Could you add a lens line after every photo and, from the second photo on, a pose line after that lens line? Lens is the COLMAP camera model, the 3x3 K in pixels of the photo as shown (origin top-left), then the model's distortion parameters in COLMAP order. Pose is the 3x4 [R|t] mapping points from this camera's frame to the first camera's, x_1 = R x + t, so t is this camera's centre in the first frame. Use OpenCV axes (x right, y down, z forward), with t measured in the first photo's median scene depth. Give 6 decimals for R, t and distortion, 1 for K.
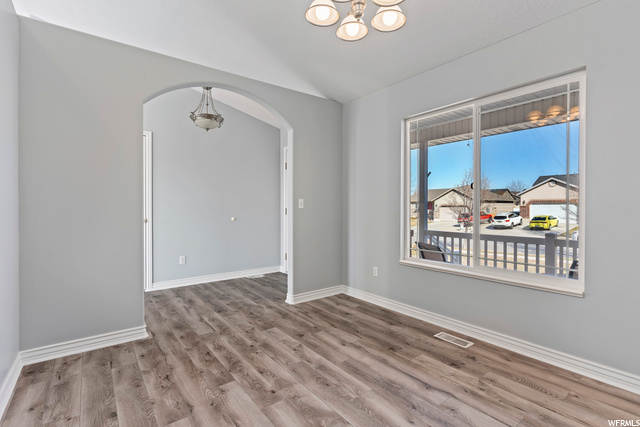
lens RADIAL K [[306.7, 0, 319.5], [0, 306.7, 211.0], [0, 0, 1]] dist [0.001311, -0.000202]
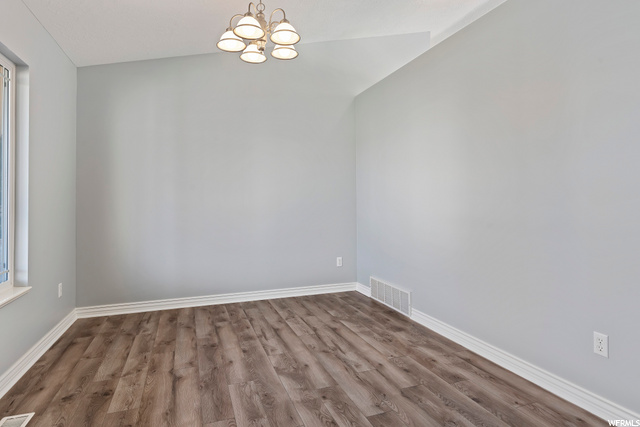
lens RADIAL K [[365.9, 0, 320.0], [0, 365.9, 213.5], [0, 0, 1]] dist [0.000641, 0.000135]
pose [[-0.957065, -0.004781, 0.289835, -0.450040], [0.008056, 0.999039, 0.043079, -0.024404], [-0.289762, 0.043564, -0.956107, 2.001796]]
